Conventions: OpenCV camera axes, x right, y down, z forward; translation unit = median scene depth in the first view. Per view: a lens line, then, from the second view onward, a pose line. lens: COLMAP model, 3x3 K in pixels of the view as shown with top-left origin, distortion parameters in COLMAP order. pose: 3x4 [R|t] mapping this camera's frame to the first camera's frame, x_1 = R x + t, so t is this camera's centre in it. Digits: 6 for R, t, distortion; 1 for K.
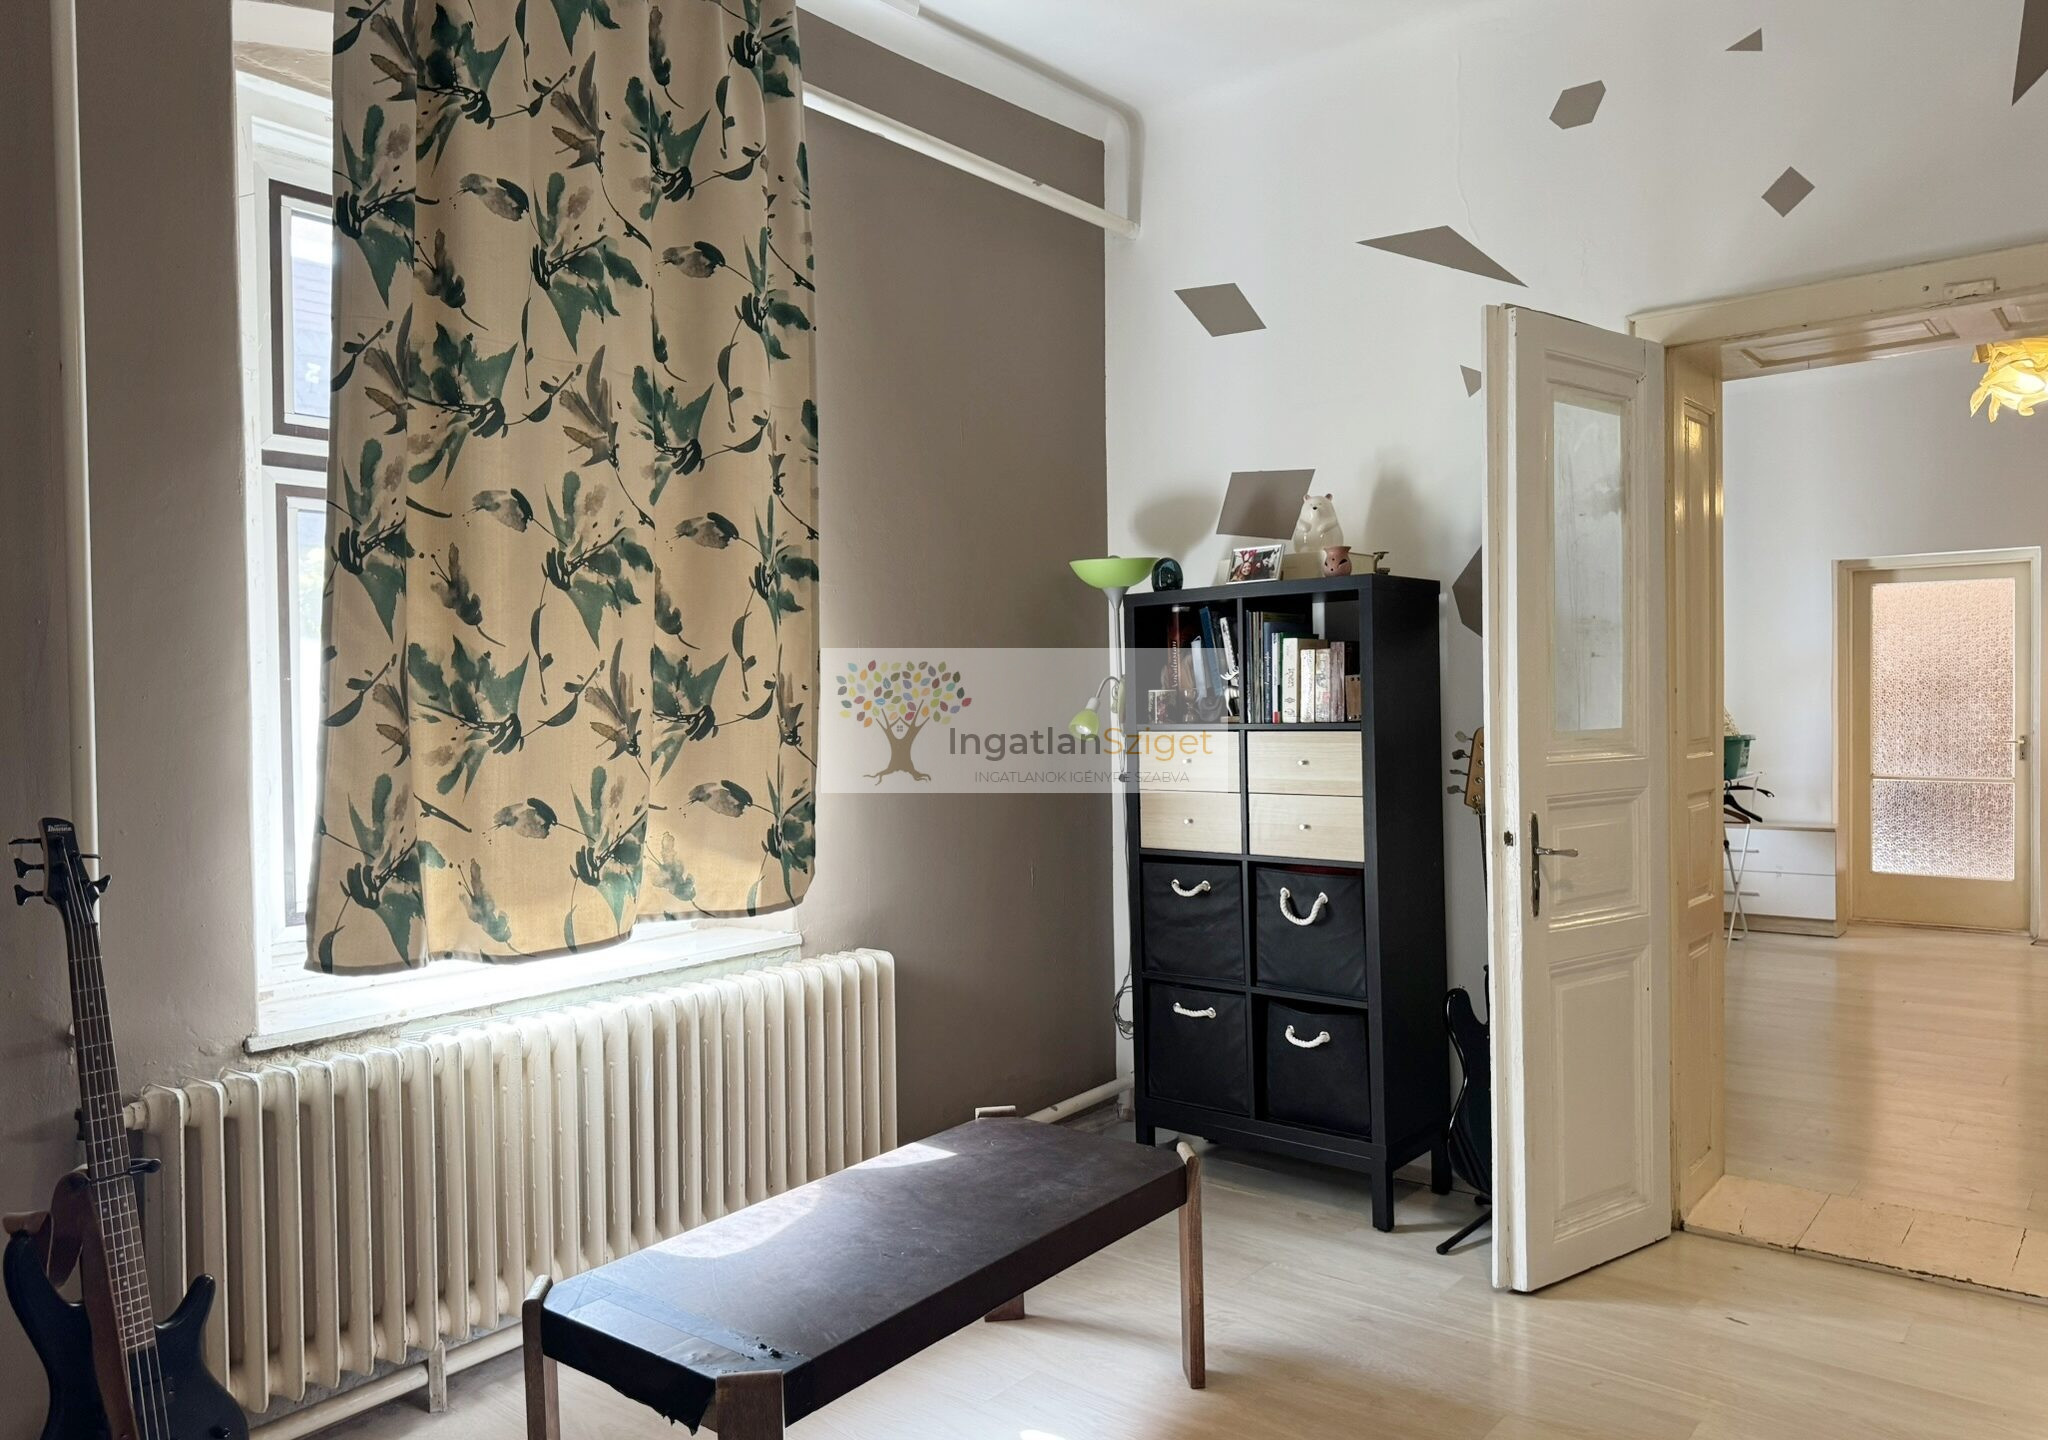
lens RADIAL K [[1460.4, 0, 1024.0], [0, 1460.4, 720.0], [0, 0, 1]] dist [0.136649, -0.151332]
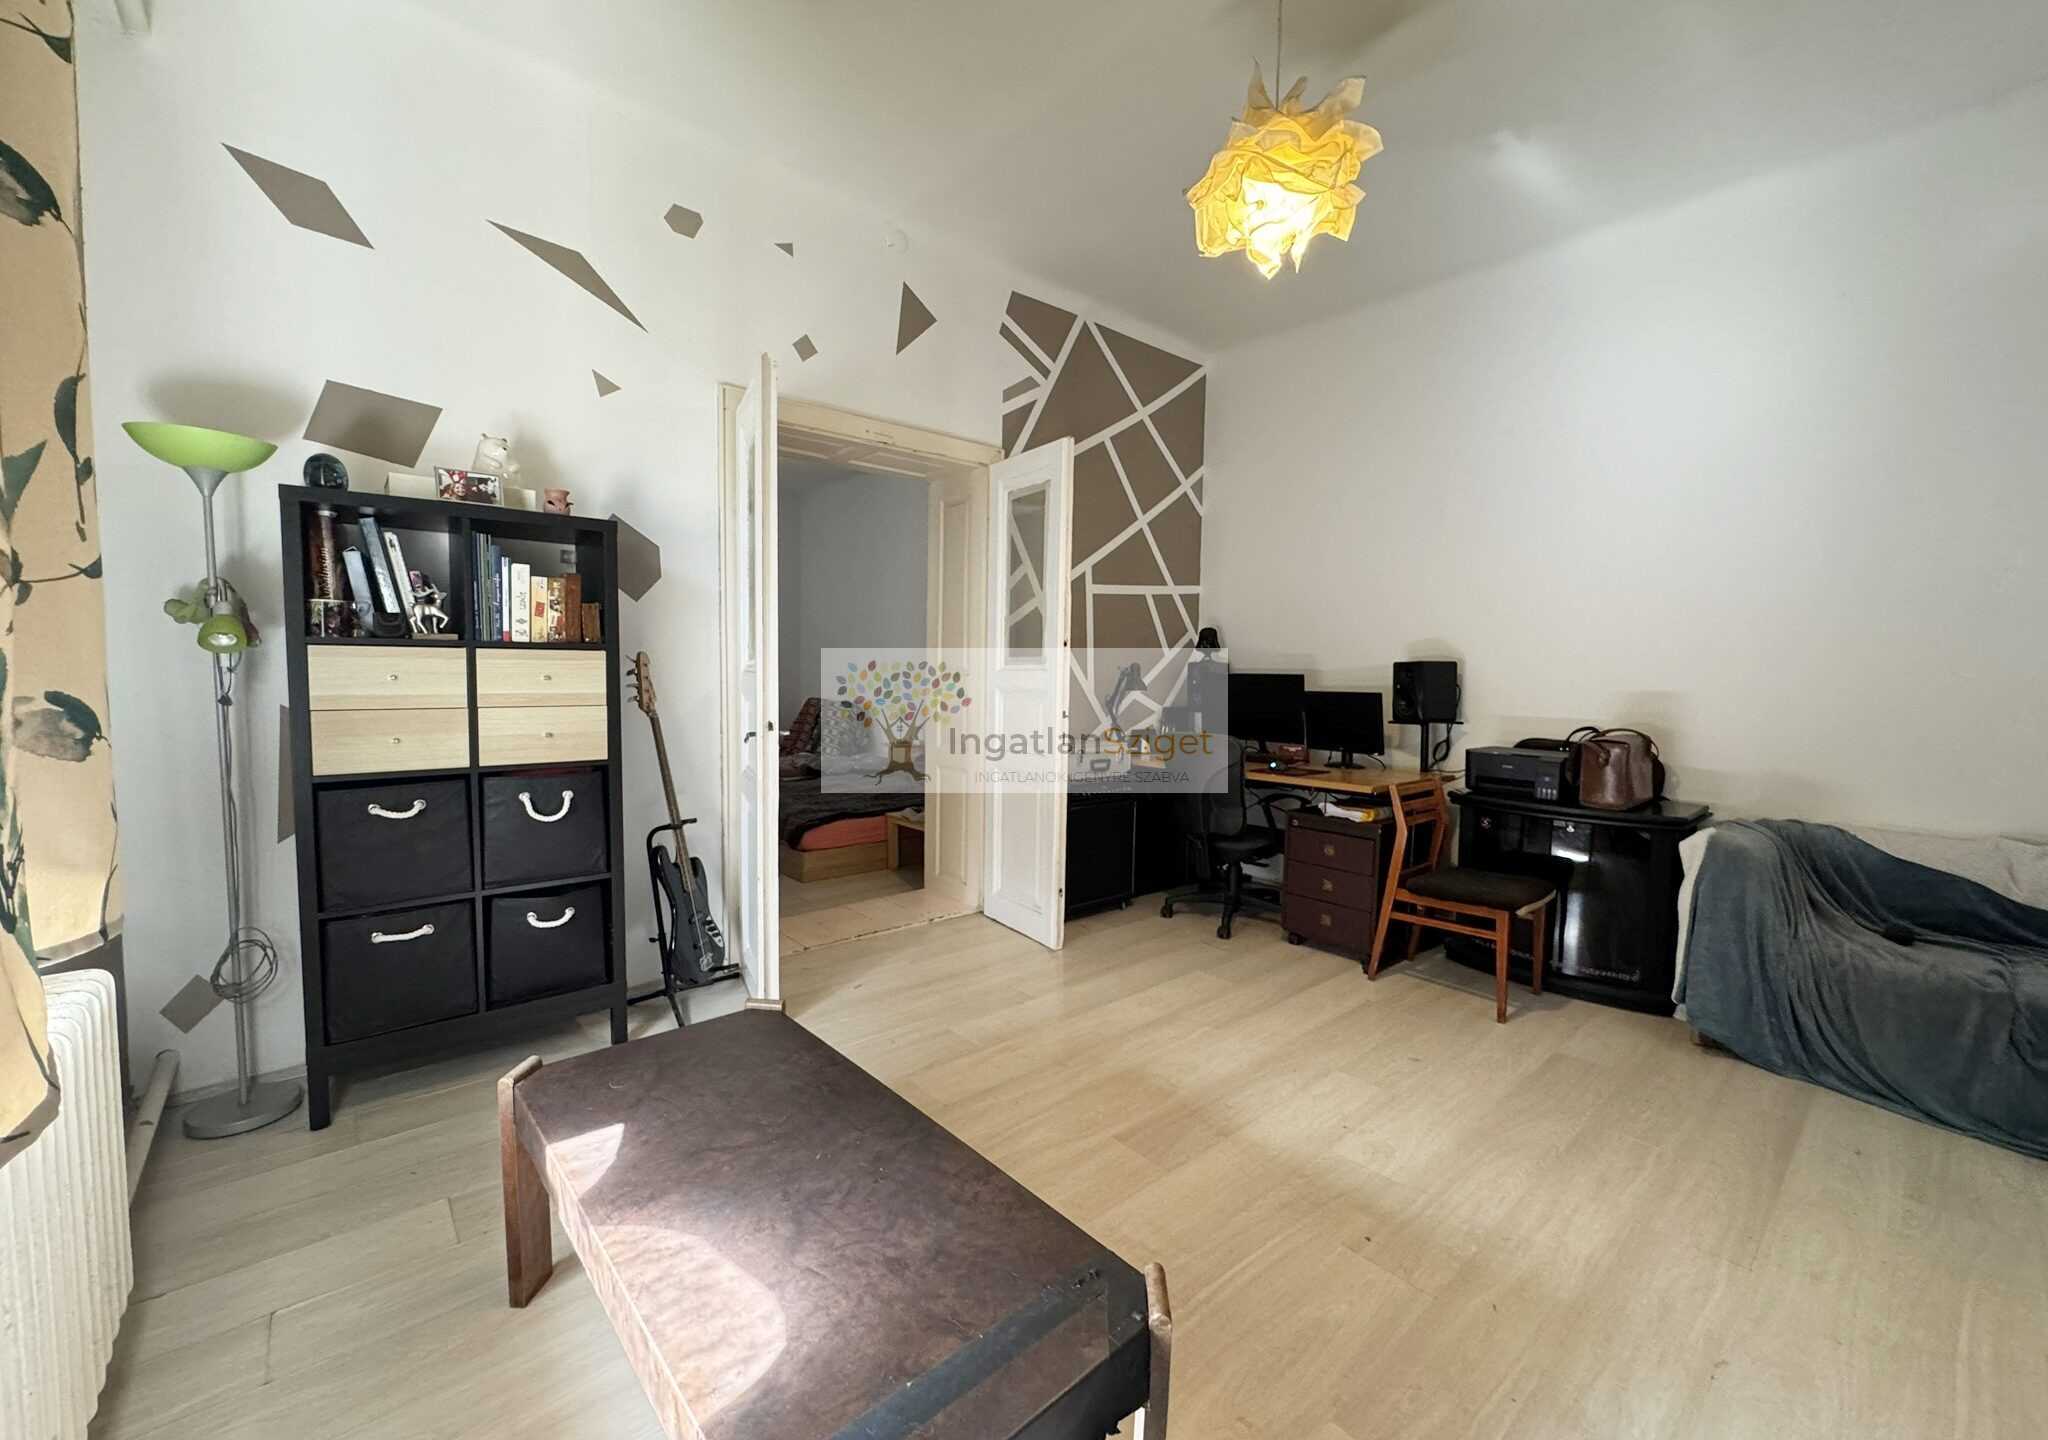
lens RADIAL K [[817.6, 0, 1024.0], [0, 817.6, 720.0], [0, 0, 1]] dist [-0.000334, -0.000021]
pose [[0.182345, -0.041682, 0.982351, -0.410242], [-0.000550, 0.999097, 0.042495, 0.039572], [-0.983234, -0.008289, 0.182157, 0.604721]]
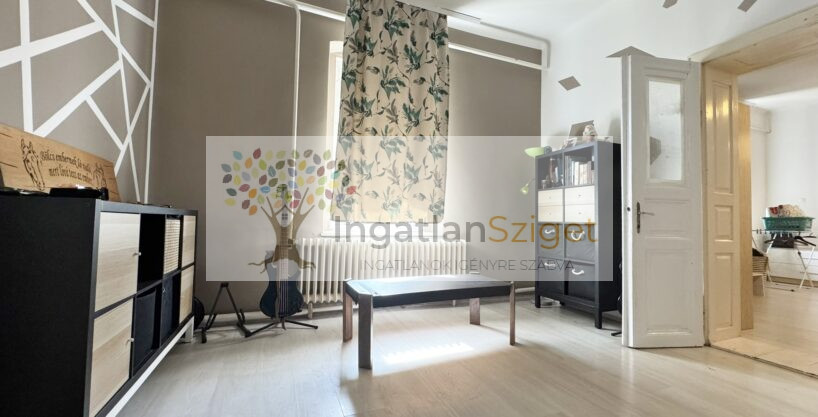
lens RADIAL K [[326.5, 0, 409.0], [0, 326.5, 208.5], [0, 0, 1]] dist [-0.002062, 0.000072]
pose [[0.870562, 0.017753, -0.491738, 0.255553], [-0.046777, 0.997809, -0.046789, 0.135500], [0.489830, 0.063734, 0.869485, 0.118442]]
